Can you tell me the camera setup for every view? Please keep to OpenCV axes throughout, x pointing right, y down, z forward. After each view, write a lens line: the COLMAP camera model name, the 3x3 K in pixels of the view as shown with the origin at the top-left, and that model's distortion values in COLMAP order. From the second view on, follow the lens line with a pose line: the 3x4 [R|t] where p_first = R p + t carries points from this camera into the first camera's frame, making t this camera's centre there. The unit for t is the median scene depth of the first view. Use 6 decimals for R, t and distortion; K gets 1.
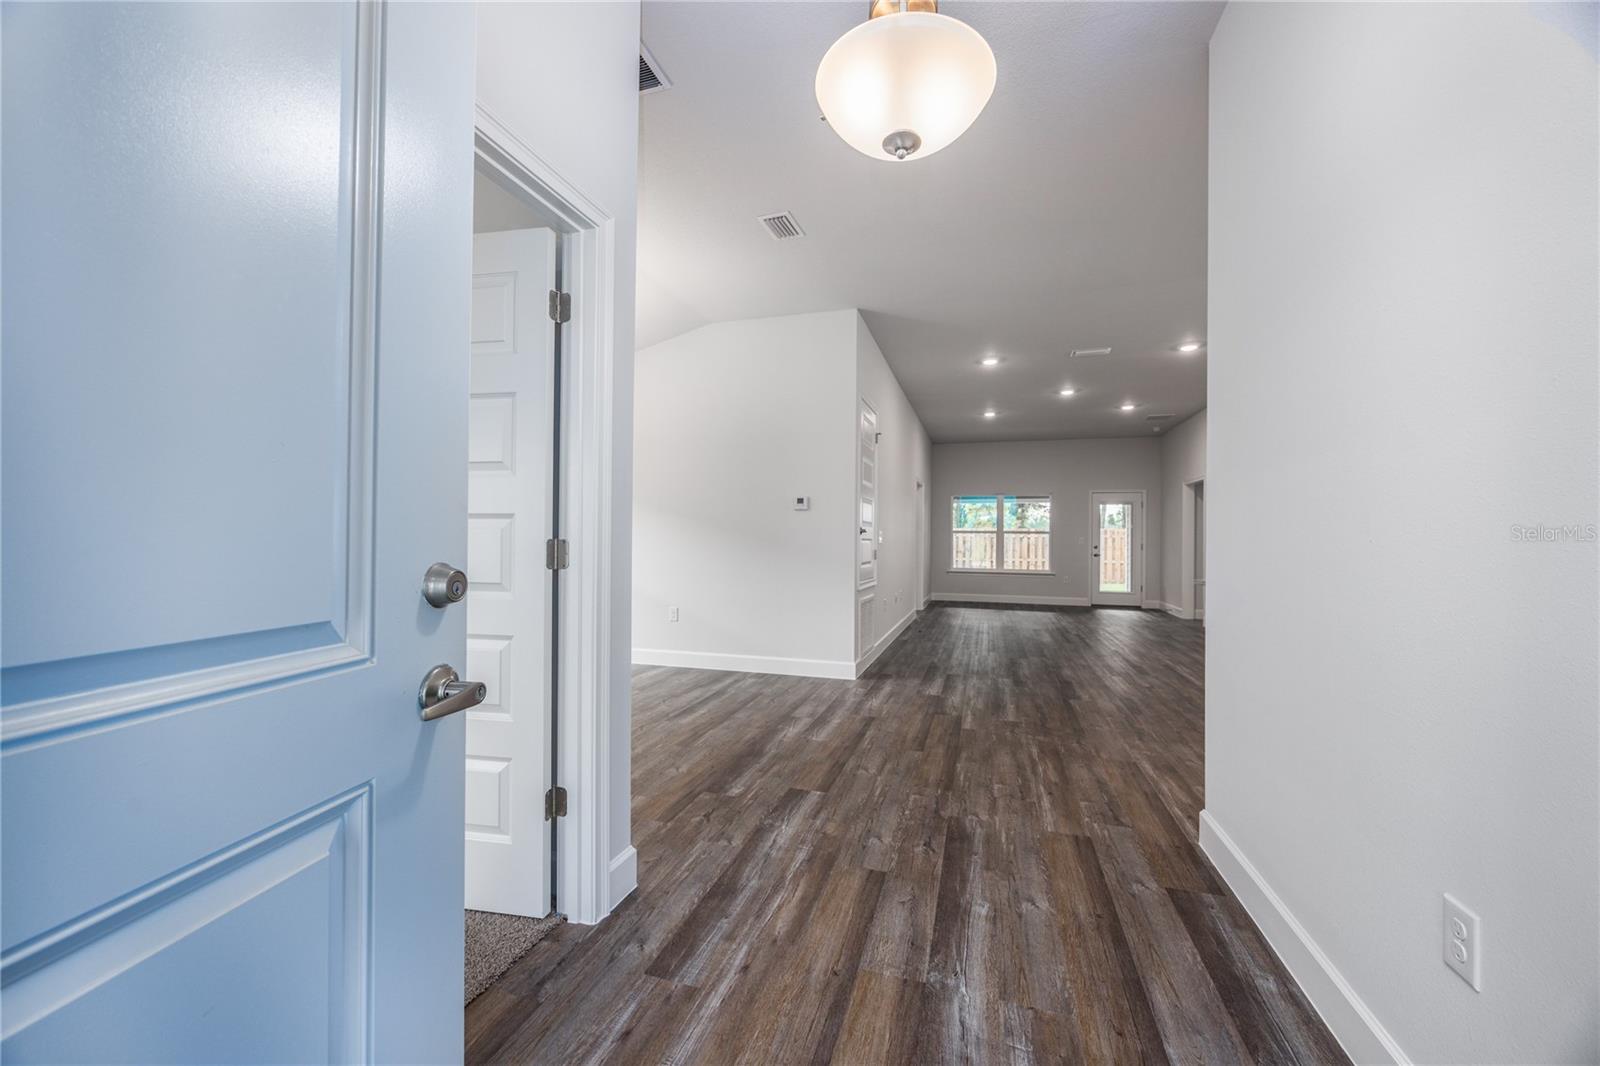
lens RADIAL K [[613.9, 0, 797.5], [0, 613.9, 538.0], [0, 0, 1]] dist [0.002771, 0.000099]
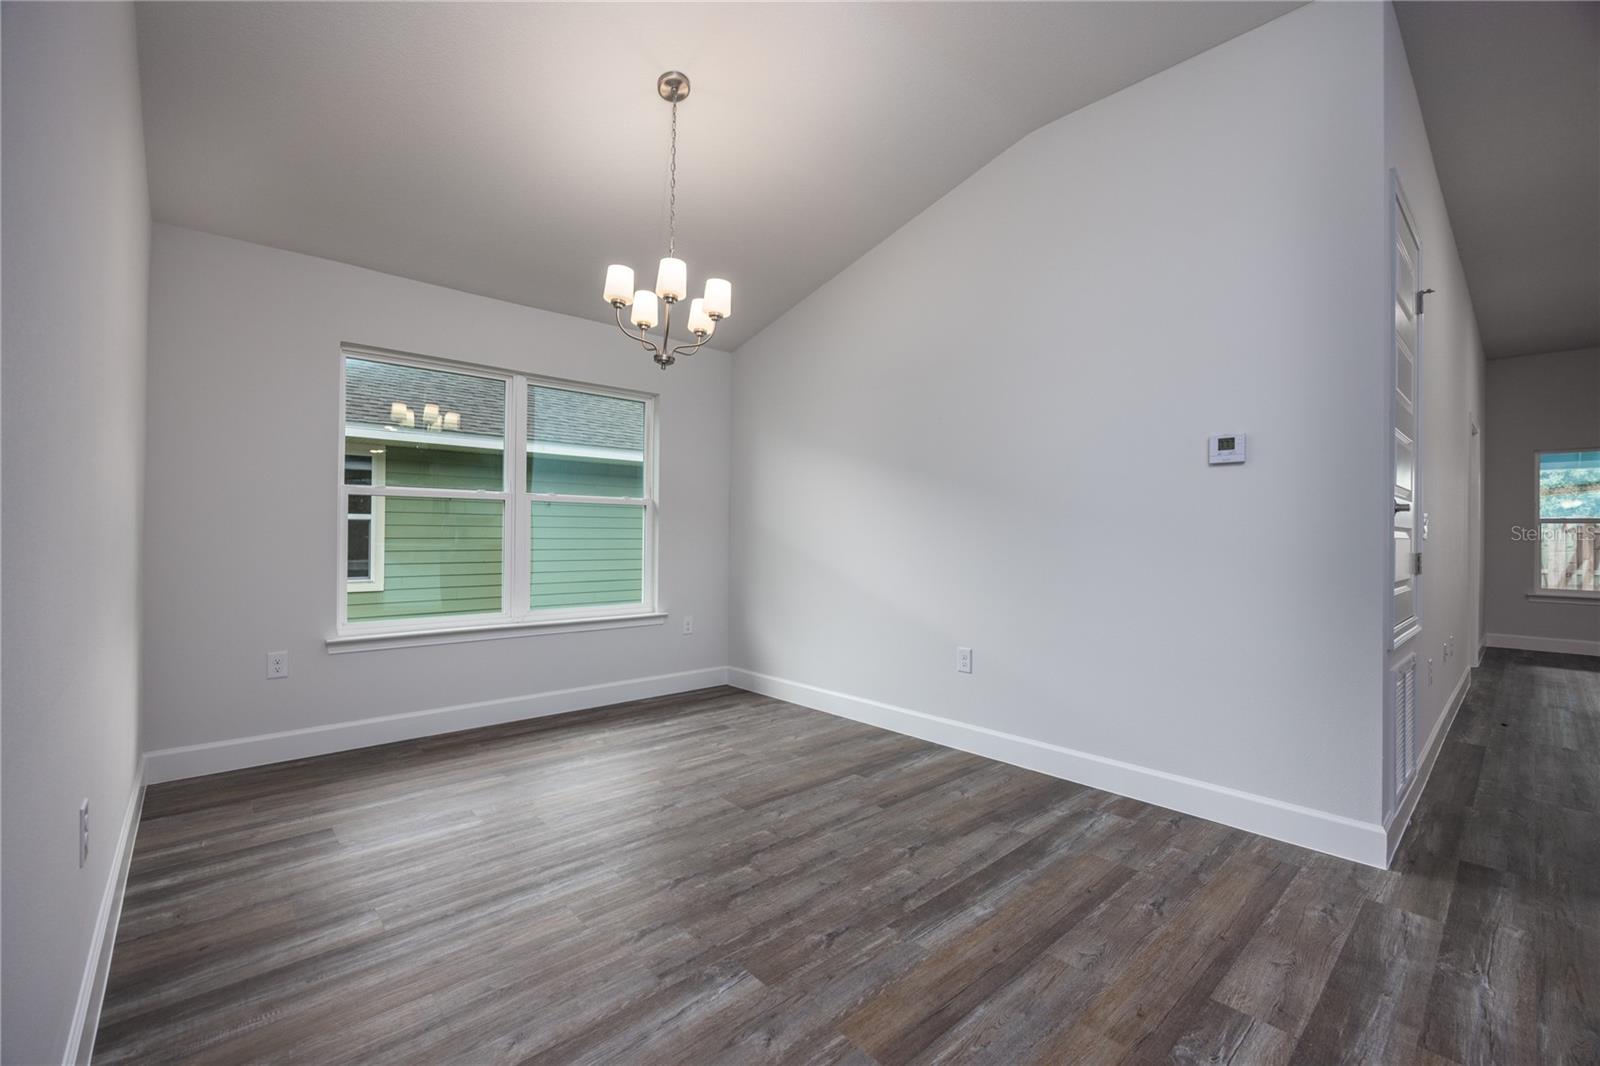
lens RADIAL K [[670.0, 0, 804.3], [0, 670.0, 528.3], [0, 0, 1]] dist [0.002312, -0.000128]
pose [[0.863127, -0.004768, -0.504964, -0.014830], [-0.001324, 0.999931, -0.011706, 0.008077], [0.504985, 0.010772, 0.863061, 0.423381]]
